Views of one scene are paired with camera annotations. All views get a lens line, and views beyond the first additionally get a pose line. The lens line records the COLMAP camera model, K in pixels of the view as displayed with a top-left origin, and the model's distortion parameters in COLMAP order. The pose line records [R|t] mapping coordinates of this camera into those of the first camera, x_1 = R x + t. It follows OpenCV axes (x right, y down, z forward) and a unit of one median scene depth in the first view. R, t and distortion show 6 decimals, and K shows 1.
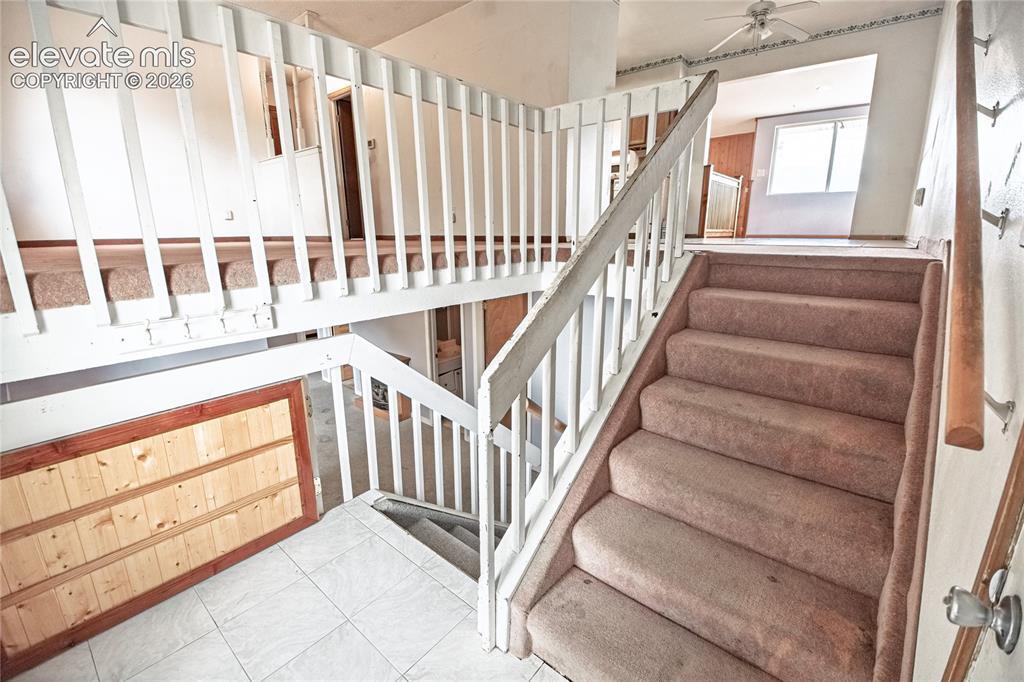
lens RADIAL K [[439.4, 0, 514.3], [0, 439.4, 322.3], [0, 0, 1]] dist [-0.008761, -0.000141]
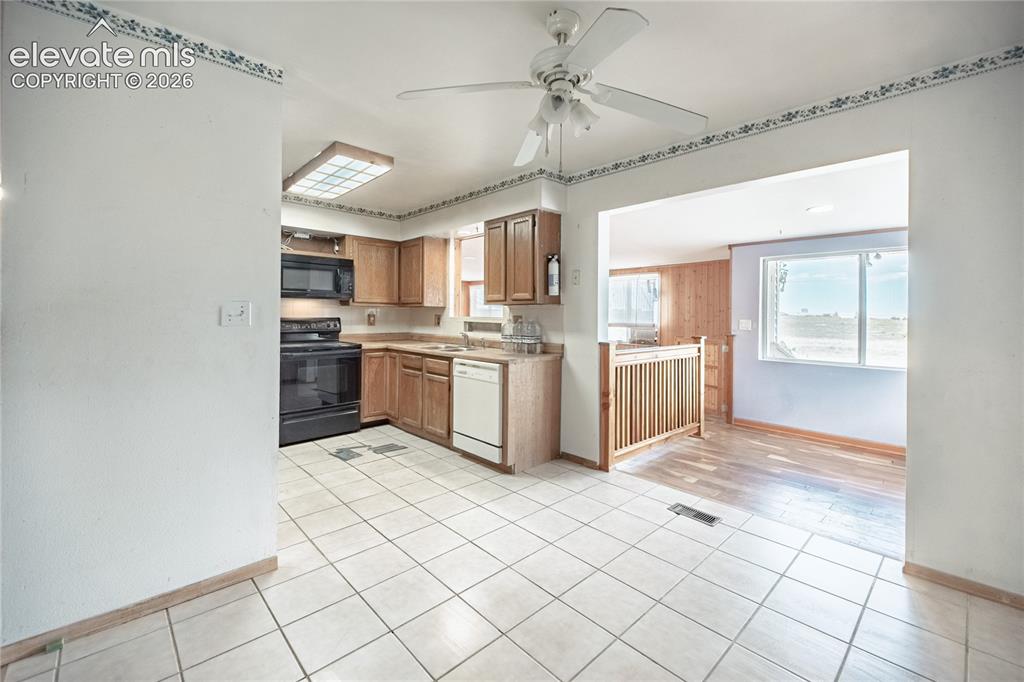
lens RADIAL K [[430.3, 0, 519.9], [0, 430.3, 316.0], [0, 0, 1]] dist [0.033058, -0.005006]
pose [[0.994223, 0.003744, -0.107269, 0.357459], [-0.025965, 0.978098, -0.206519, -0.252112], [0.104146, 0.208111, 0.972545, 0.404143]]
